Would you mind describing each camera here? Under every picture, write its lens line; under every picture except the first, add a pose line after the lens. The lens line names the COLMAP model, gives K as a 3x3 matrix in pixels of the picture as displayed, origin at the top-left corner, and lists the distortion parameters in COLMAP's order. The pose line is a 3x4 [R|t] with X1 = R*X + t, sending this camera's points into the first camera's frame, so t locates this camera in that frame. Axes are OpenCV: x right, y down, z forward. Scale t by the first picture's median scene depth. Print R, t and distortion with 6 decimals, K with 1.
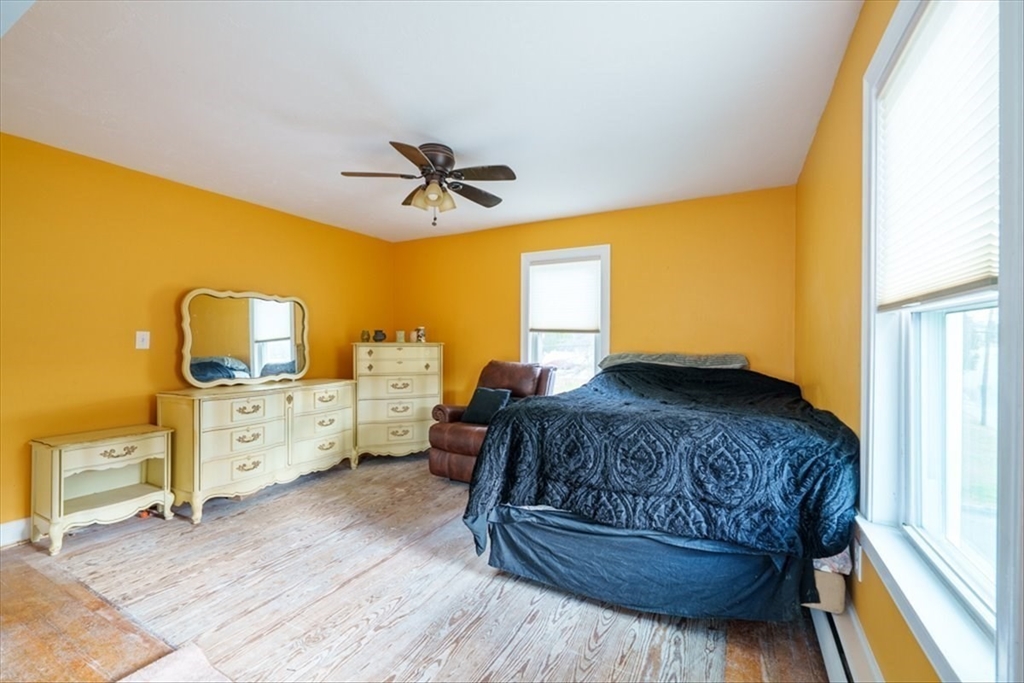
lens RADIAL K [[430.1, 0, 512.0], [0, 430.1, 341.5], [0, 0, 1]] dist [0.011658, -0.000146]
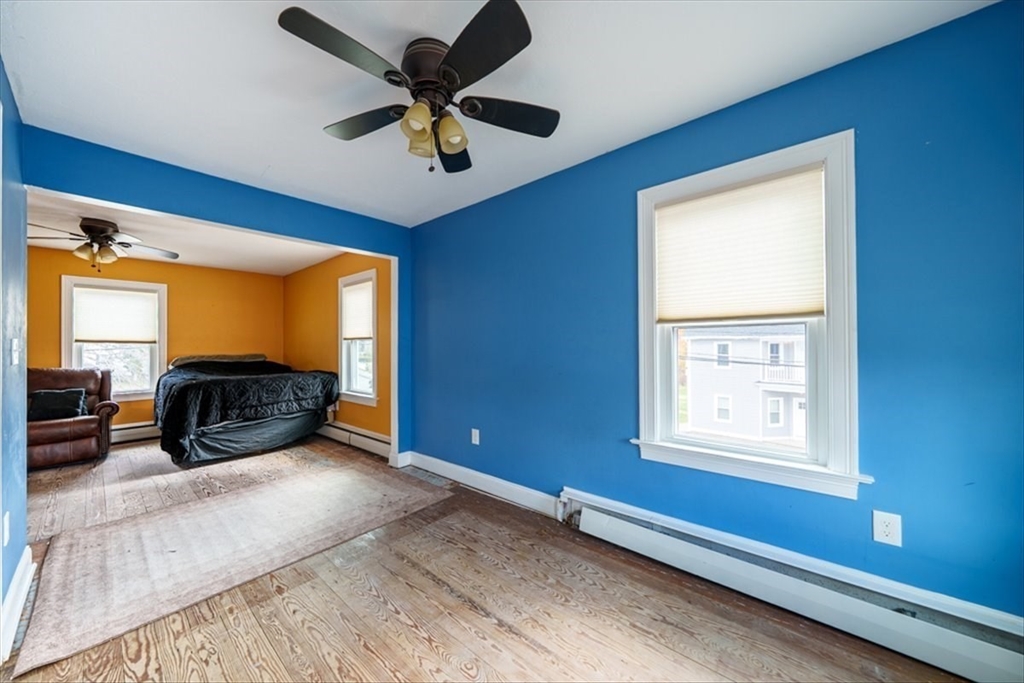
lens RADIAL K [[353.0, 0, 512.0], [0, 353.0, 341.5], [0, 0, 1]] dist [-0.001268, 0.000033]
pose [[0.210256, 0.001415, 0.977645, -1.446785], [0.014821, 0.999879, -0.004634, -0.005901], [-0.977534, 0.015464, 0.210210, -0.871477]]
